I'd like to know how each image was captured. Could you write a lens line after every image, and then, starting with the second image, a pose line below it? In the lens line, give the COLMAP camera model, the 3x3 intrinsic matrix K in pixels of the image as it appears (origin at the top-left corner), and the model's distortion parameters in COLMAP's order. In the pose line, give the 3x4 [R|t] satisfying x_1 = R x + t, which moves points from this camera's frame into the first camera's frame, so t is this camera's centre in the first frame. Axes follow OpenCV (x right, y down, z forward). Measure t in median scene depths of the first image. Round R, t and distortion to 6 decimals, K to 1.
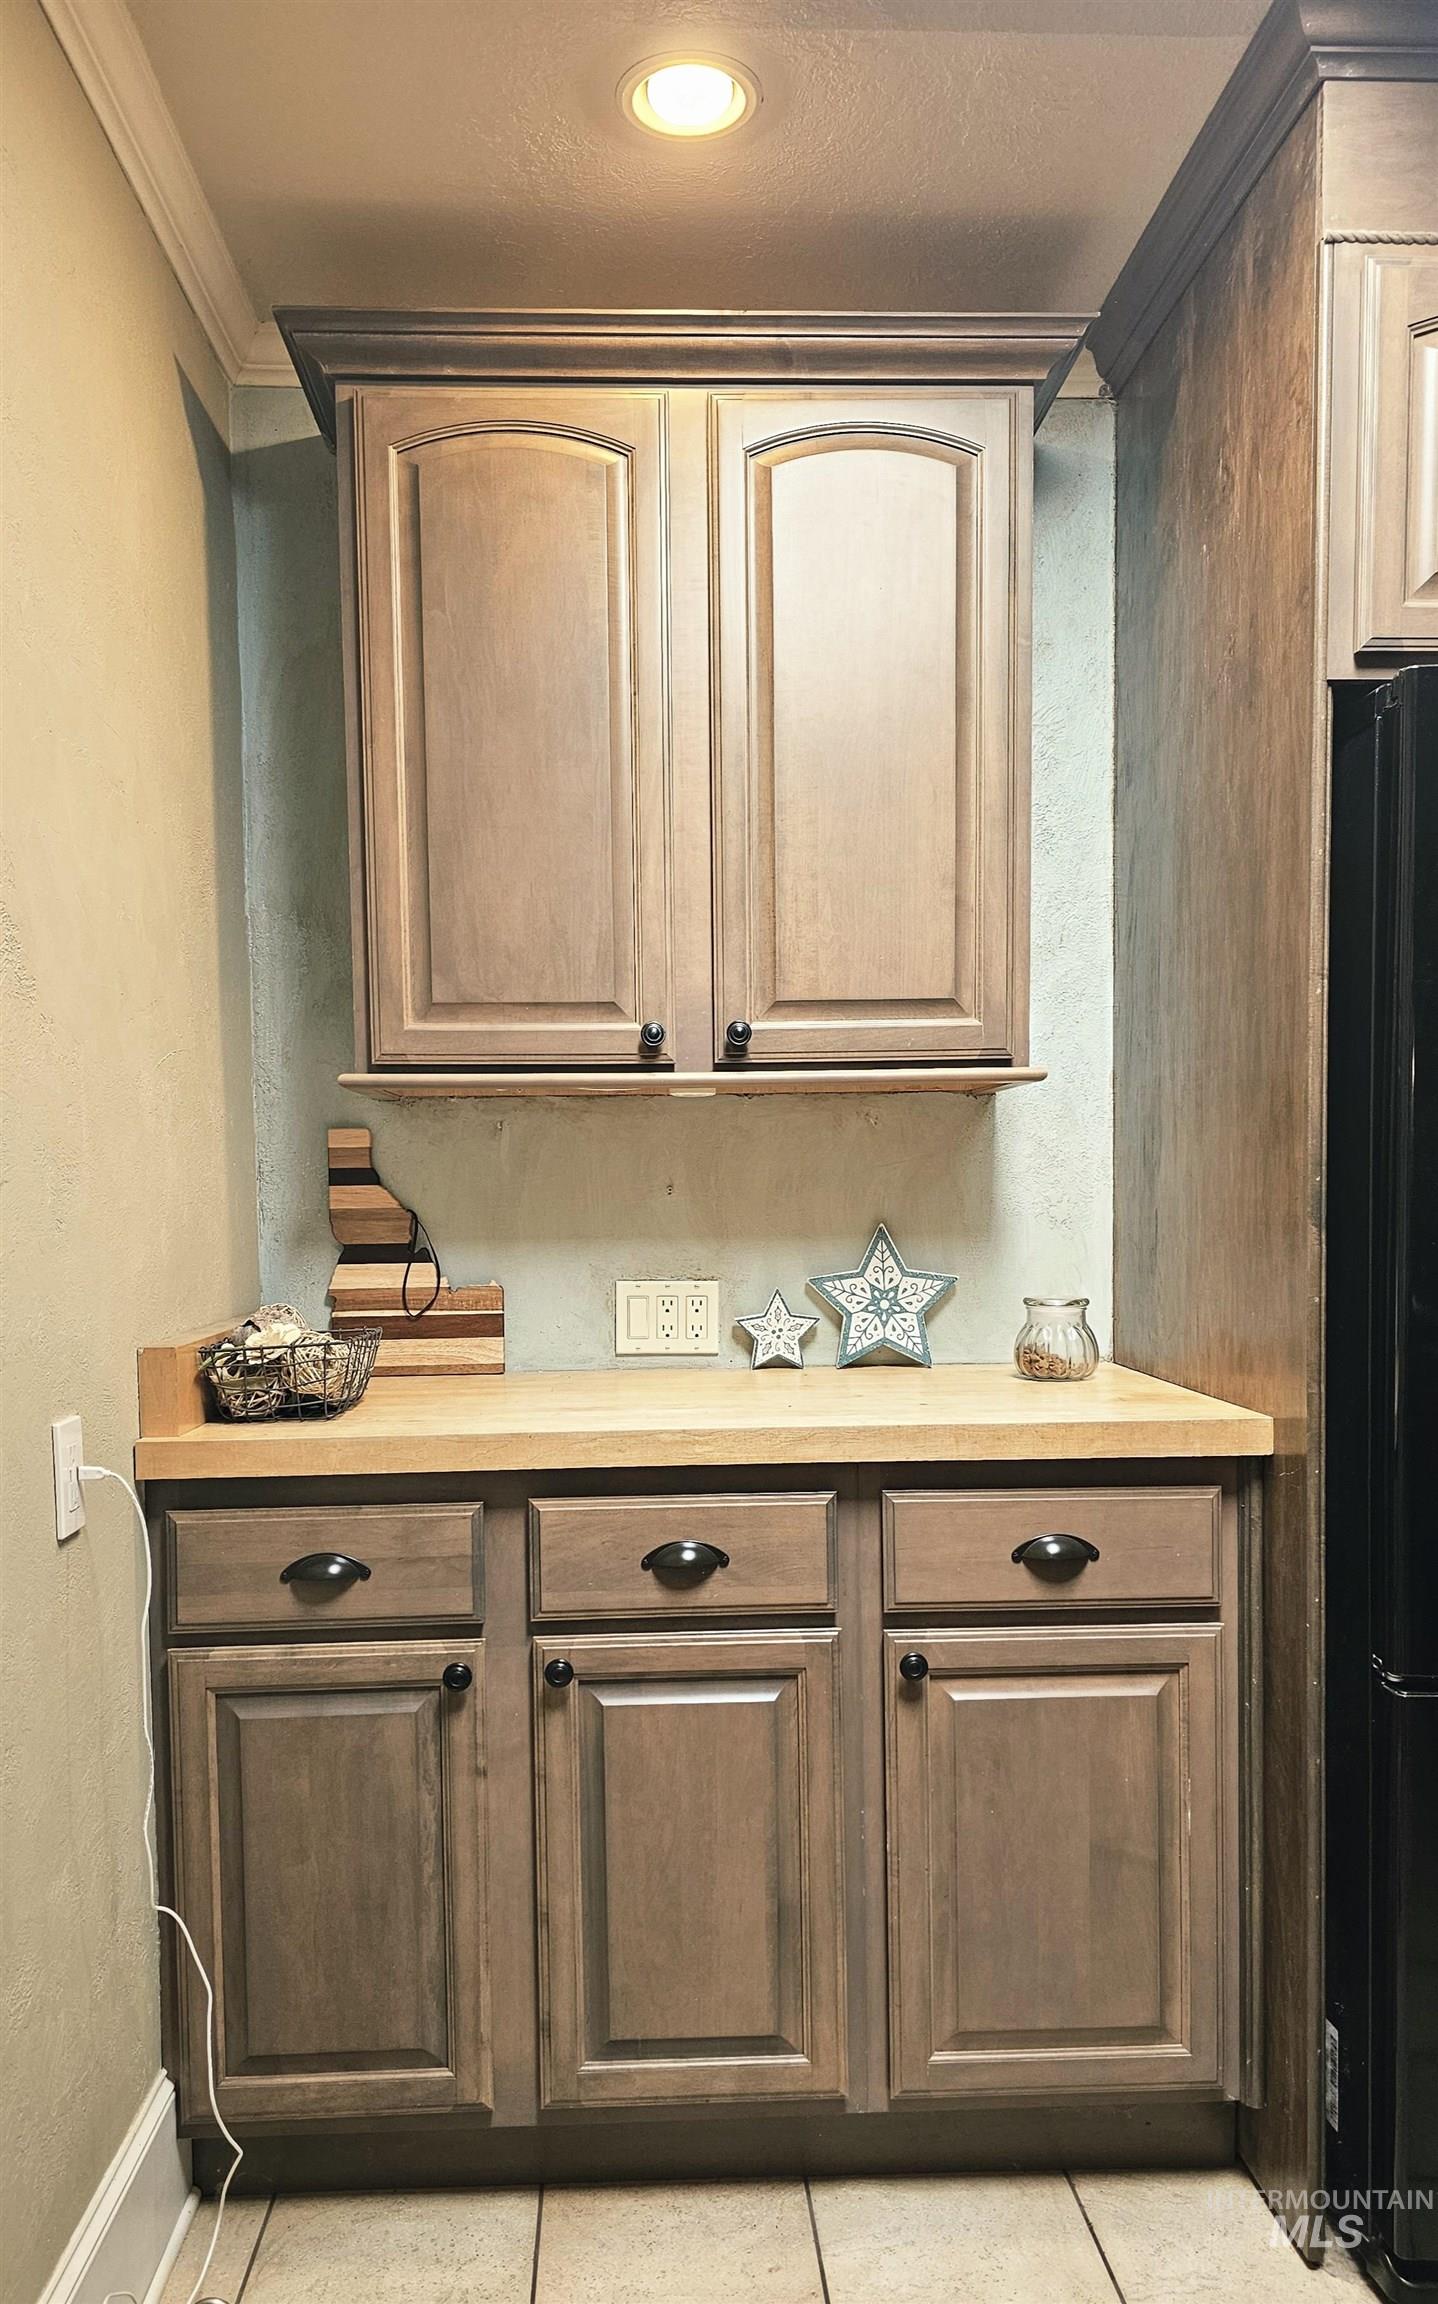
lens RADIAL K [[1585.2, 0, 677.2], [0, 1585.2, 1270.7], [0, 0, 1]] dist [0.029180, -0.010250]
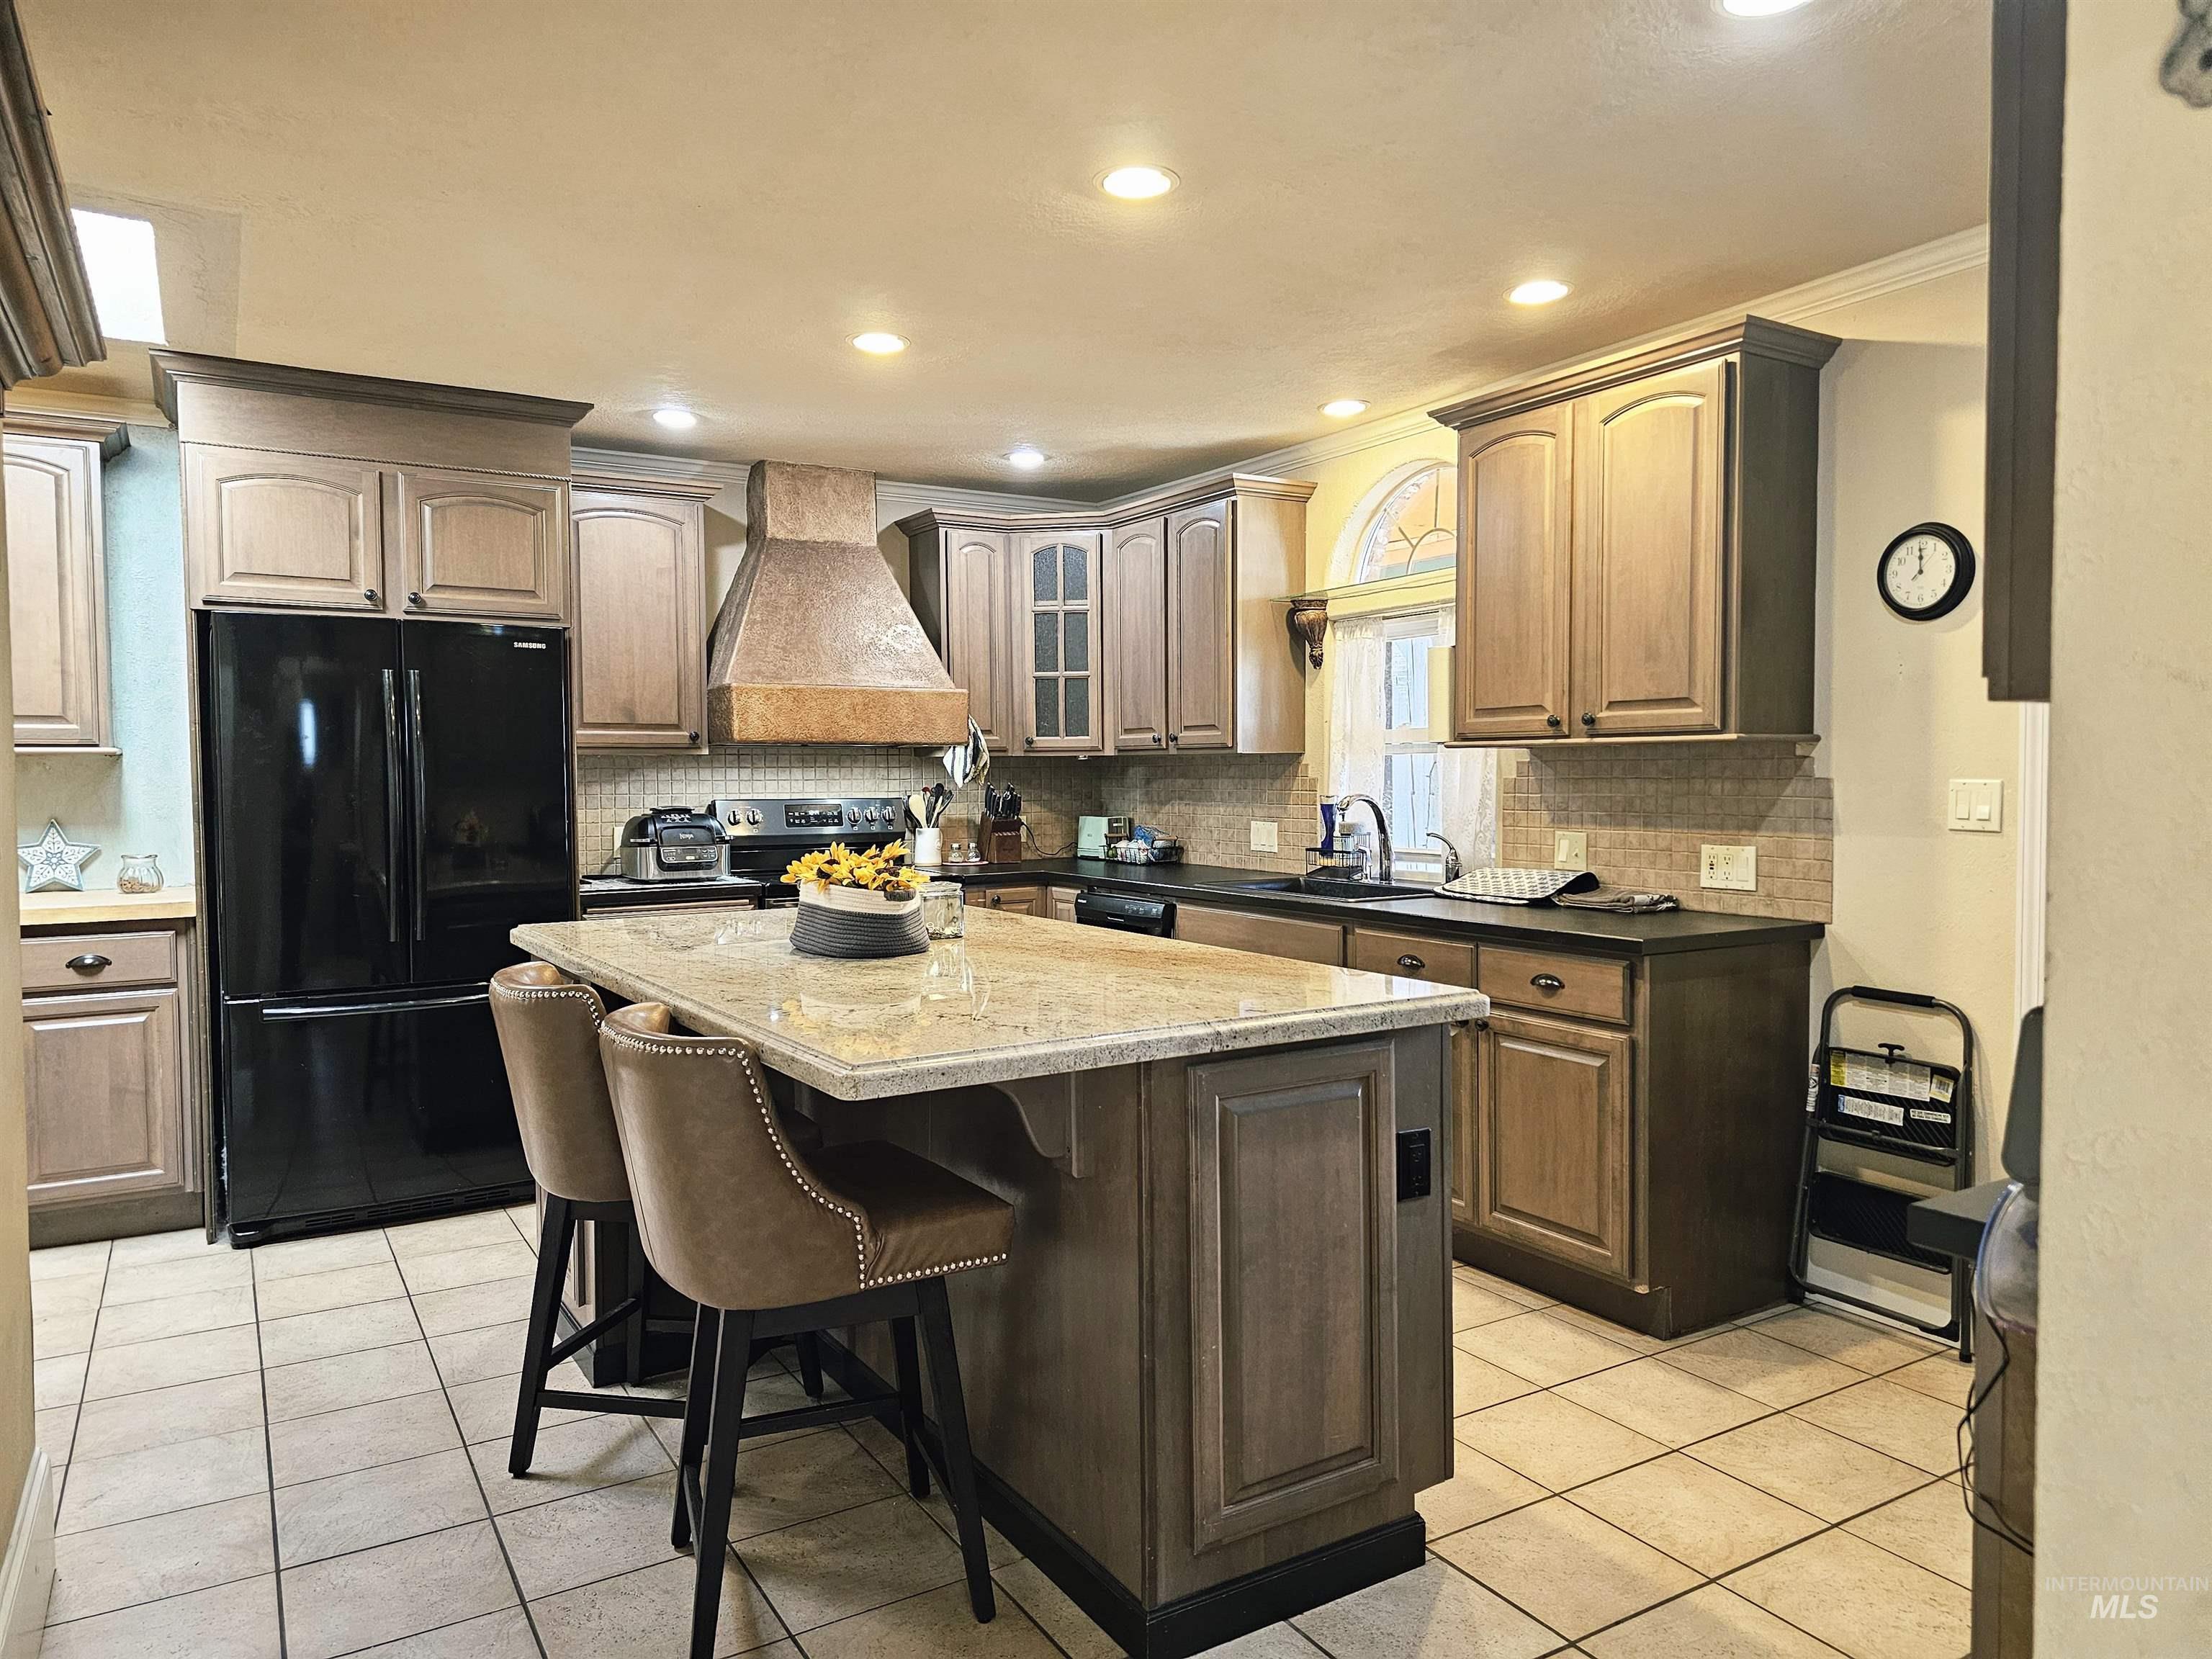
lens RADIAL K [[1451.4, 0, 1106.0], [0, 1451.4, 829.5], [0, 0, 1]] dist [0.073744, -0.060472]
pose [[0.870889, -0.012284, 0.491325, 0.467700], [0.015762, 0.999871, -0.002939, 0.011505], [-0.491226, 0.010304, 0.870971, -1.614661]]
